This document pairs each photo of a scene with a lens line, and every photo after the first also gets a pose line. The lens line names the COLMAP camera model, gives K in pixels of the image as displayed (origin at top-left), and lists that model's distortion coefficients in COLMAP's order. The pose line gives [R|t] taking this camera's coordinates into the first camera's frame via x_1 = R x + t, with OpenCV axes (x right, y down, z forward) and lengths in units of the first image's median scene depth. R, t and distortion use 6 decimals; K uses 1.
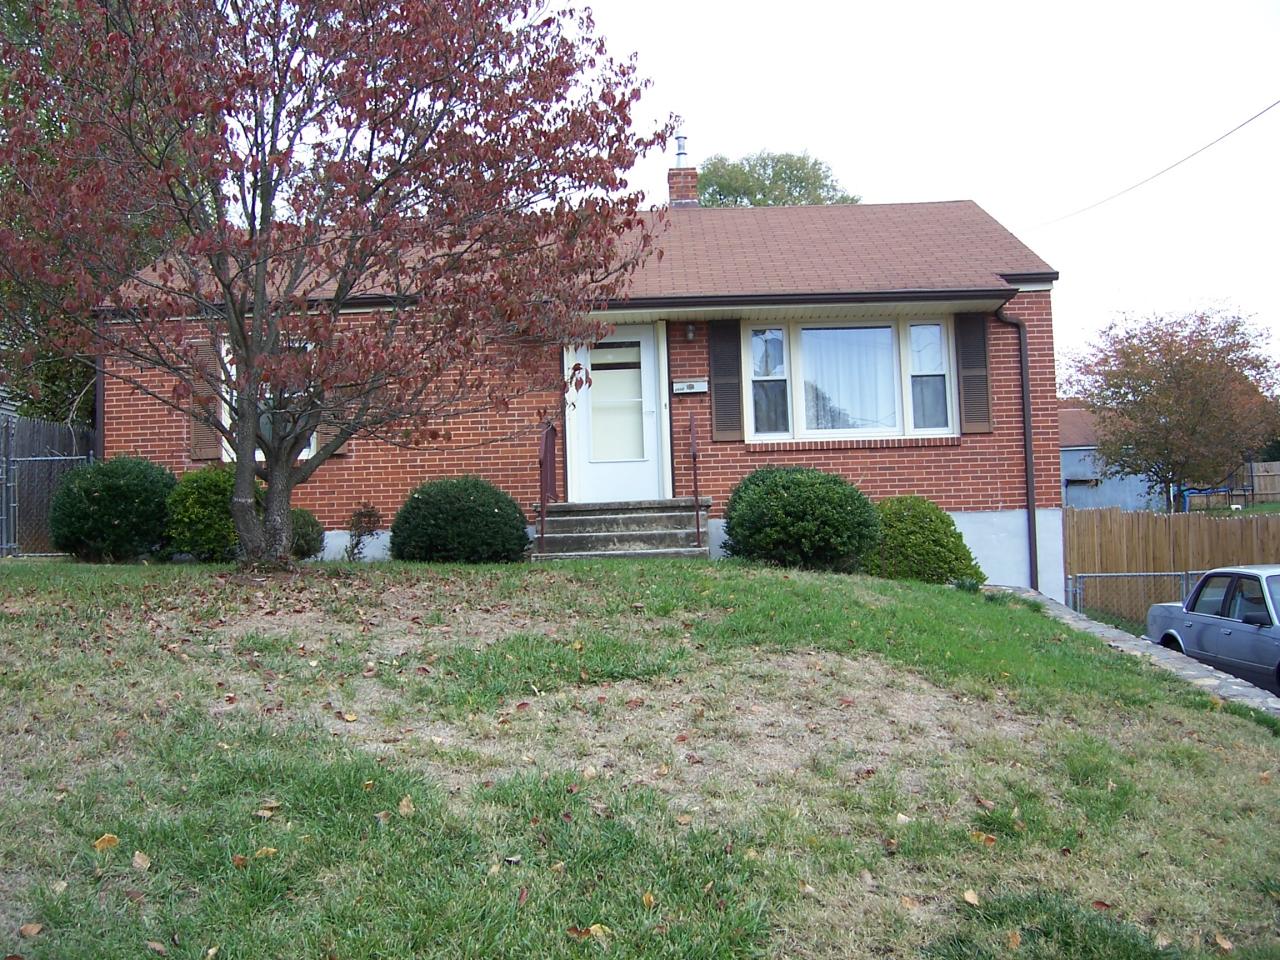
lens RADIAL K [[1364.7, 0, 640.0], [0, 1364.7, 480.0], [0, 0, 1]] dist [-0.148441, 0.036426]
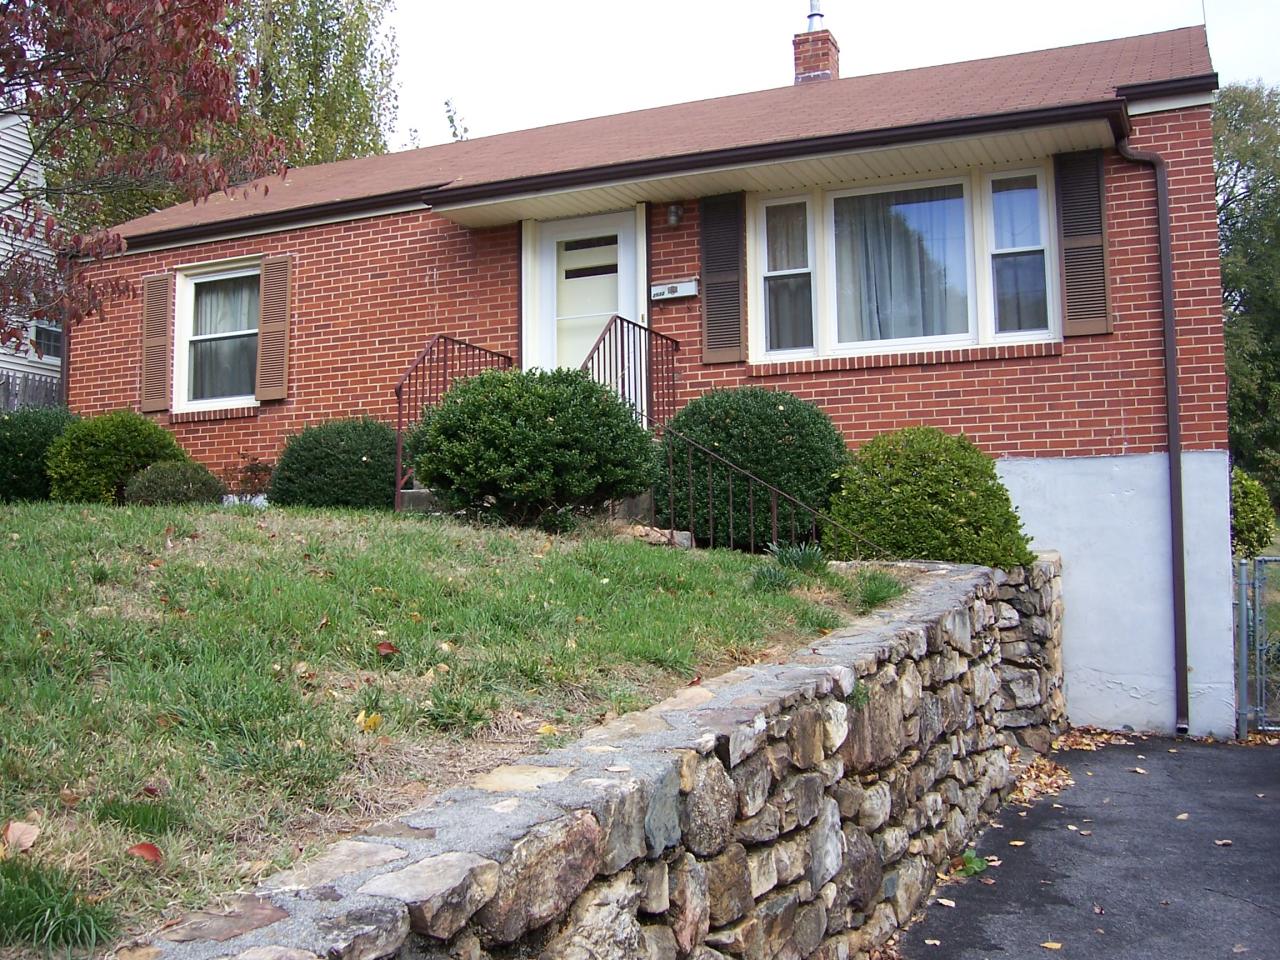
lens RADIAL K [[1364.7, 0, 640.0], [0, 1364.7, 480.0], [0, 0, 1]] dist [-0.148441, 0.036426]
pose [[0.921463, -0.008757, -0.388367, 0.299710], [0.007413, 0.999960, -0.004959, 0.035557], [0.388395, 0.001691, 0.921491, 0.330416]]
